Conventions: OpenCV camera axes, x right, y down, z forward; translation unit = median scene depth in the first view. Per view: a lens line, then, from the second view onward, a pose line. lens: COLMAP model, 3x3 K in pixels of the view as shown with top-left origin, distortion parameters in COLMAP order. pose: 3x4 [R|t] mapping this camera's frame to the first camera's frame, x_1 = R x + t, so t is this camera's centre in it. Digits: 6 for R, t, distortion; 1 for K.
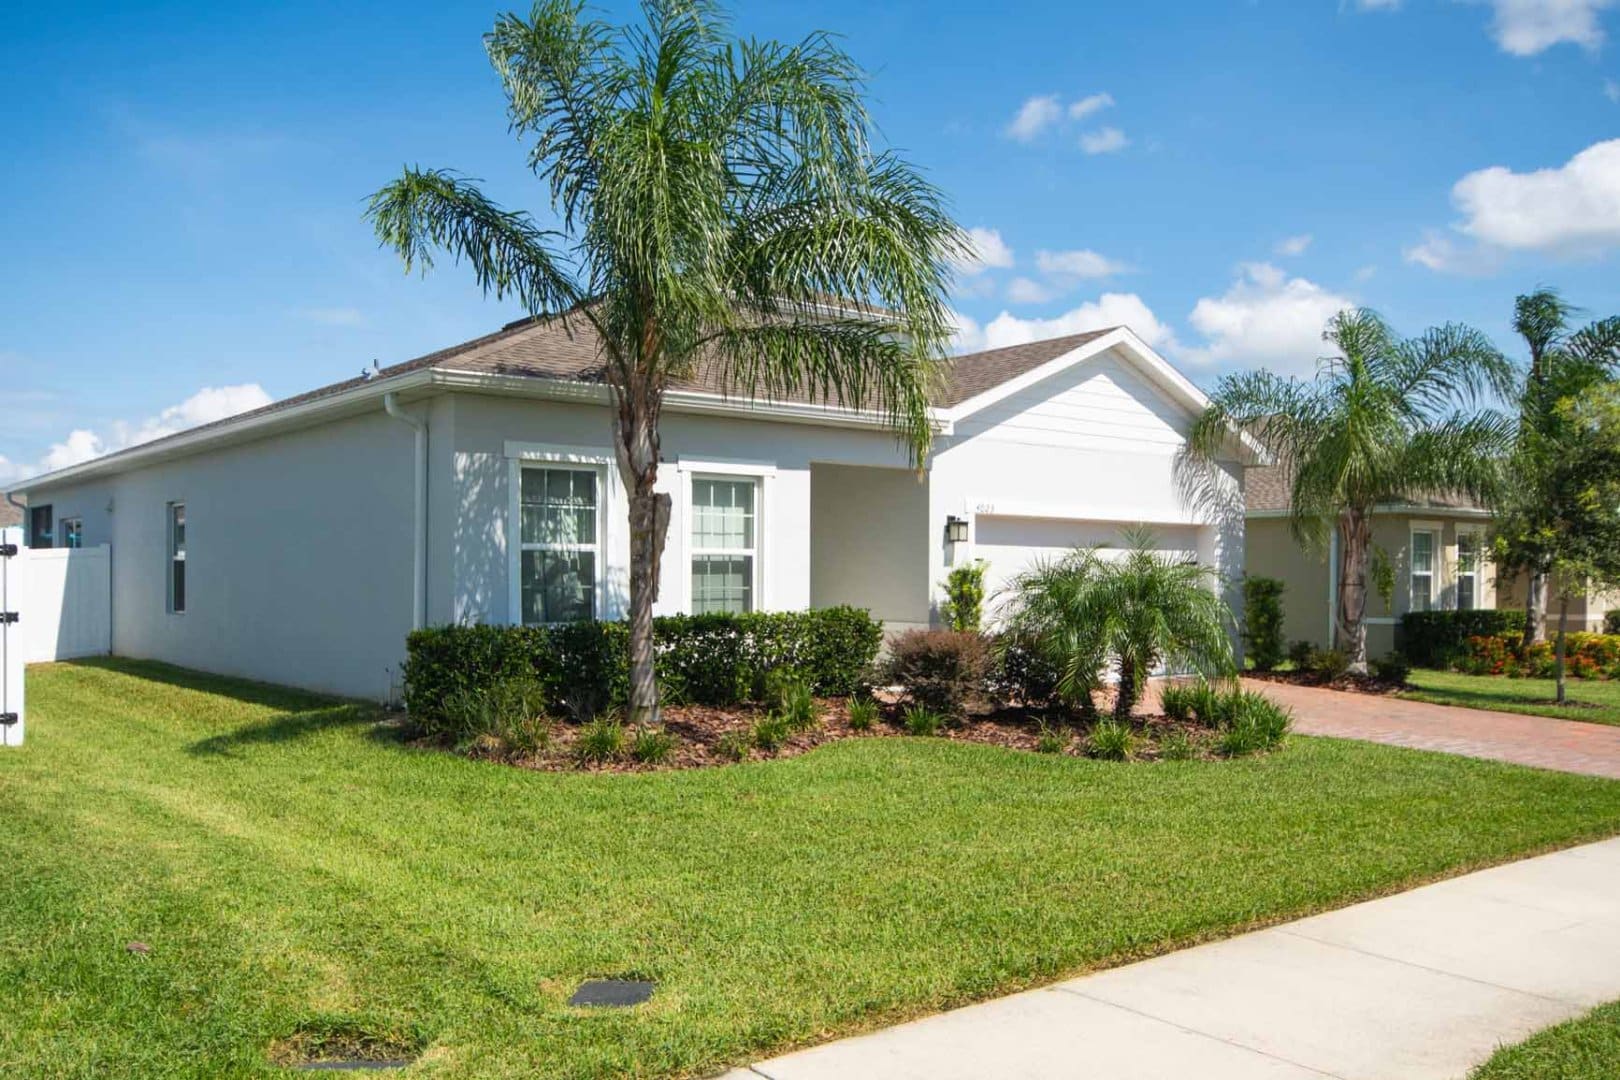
lens RADIAL K [[1387.0, 0, 810.0], [0, 1387.0, 540.0], [0, 0, 1]] dist [0.002570, 0.000007]
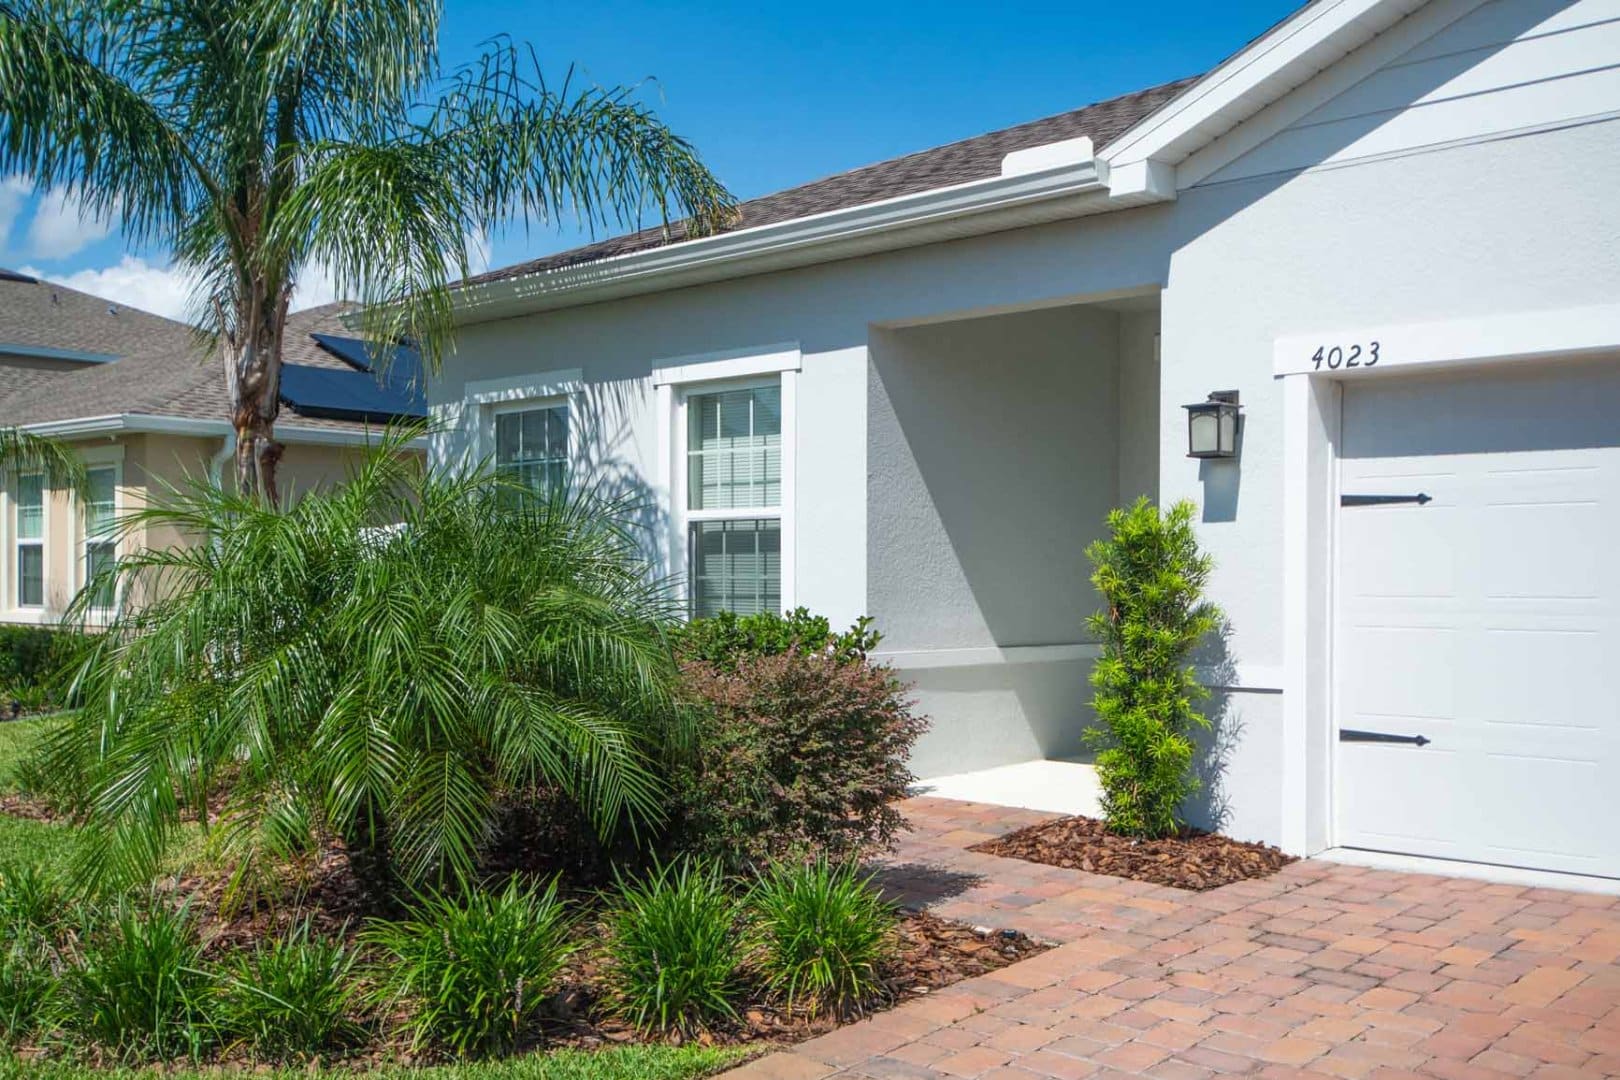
lens RADIAL K [[1623.7, 0, 810.0], [0, 1623.7, 540.0], [0, 0, 1]] dist [-0.003093, -0.002658]
pose [[0.171315, -0.031466, -0.984714, 0.593910], [0.028505, 0.999230, -0.026971, 0.037187], [0.984804, -0.023449, 0.172080, 0.903179]]
